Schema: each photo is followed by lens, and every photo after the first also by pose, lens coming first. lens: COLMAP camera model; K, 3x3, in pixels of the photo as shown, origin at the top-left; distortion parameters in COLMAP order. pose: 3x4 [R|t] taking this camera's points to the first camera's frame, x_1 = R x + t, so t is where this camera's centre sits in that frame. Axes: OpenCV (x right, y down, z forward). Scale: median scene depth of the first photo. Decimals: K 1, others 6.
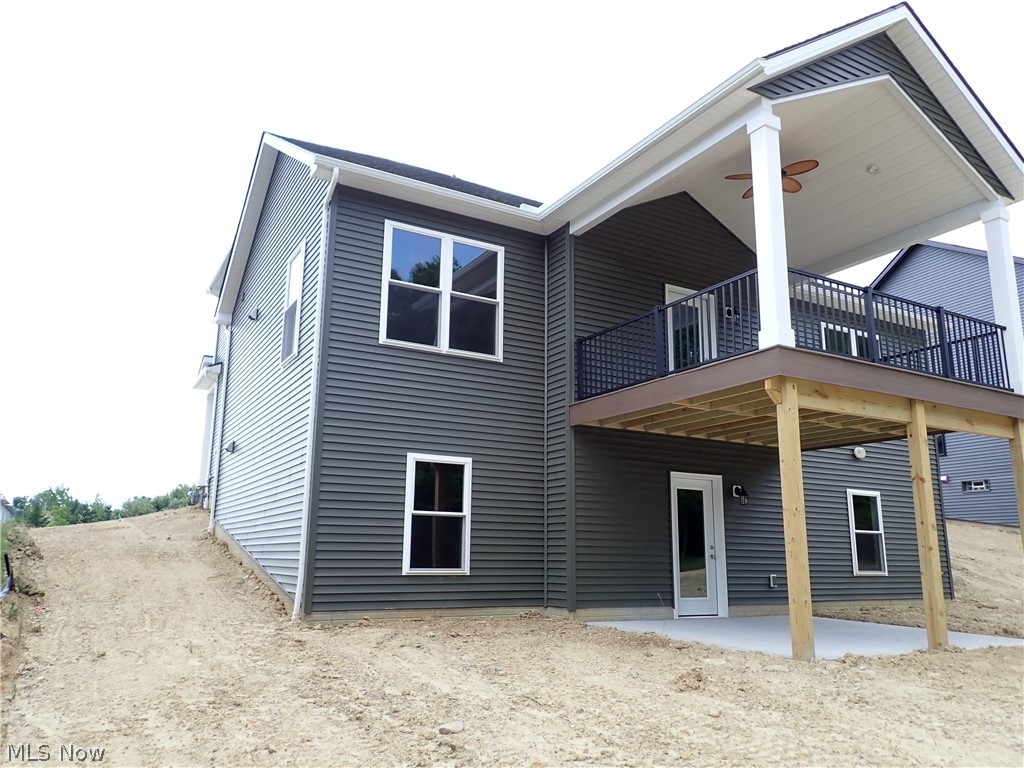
lens RADIAL K [[767.9, 0, 512.3], [0, 767.9, 392.7], [0, 0, 1]] dist [0.045733, 0.000703]
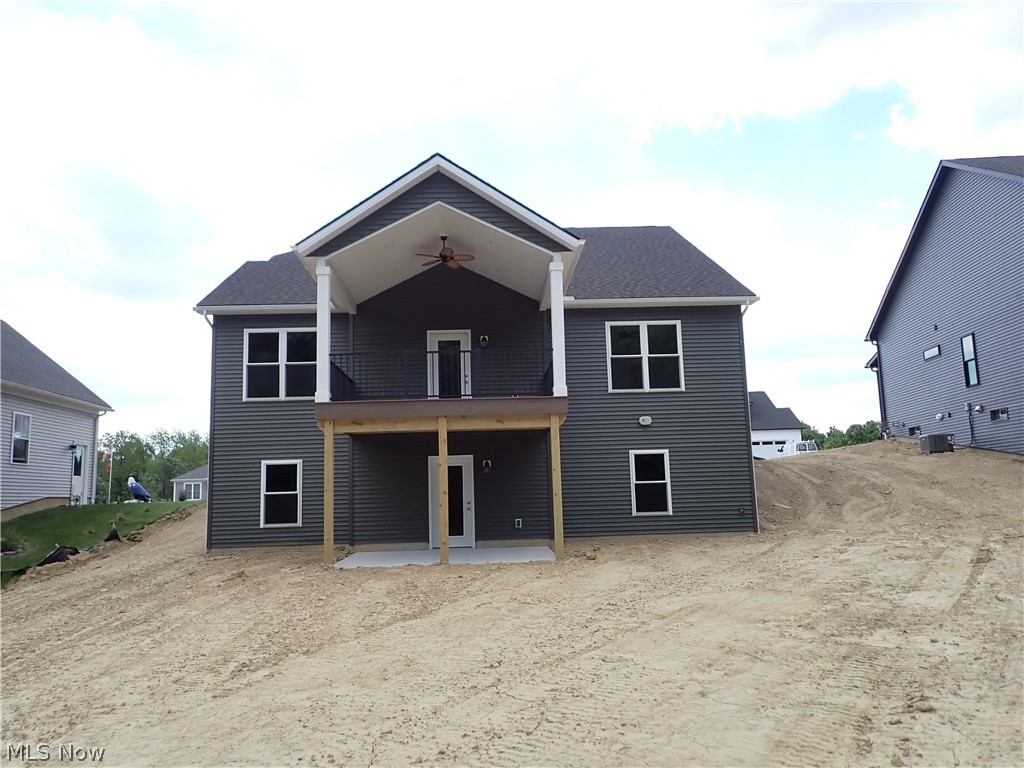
lens RADIAL K [[767.9, 0, 512.3], [0, 767.9, 392.7], [0, 0, 1]] dist [0.045733, 0.000703]
pose [[0.880629, -0.101805, -0.462740, 1.179915], [0.136864, 0.989668, 0.042730, -0.072772], [0.453609, -0.100962, 0.885464, -0.301003]]
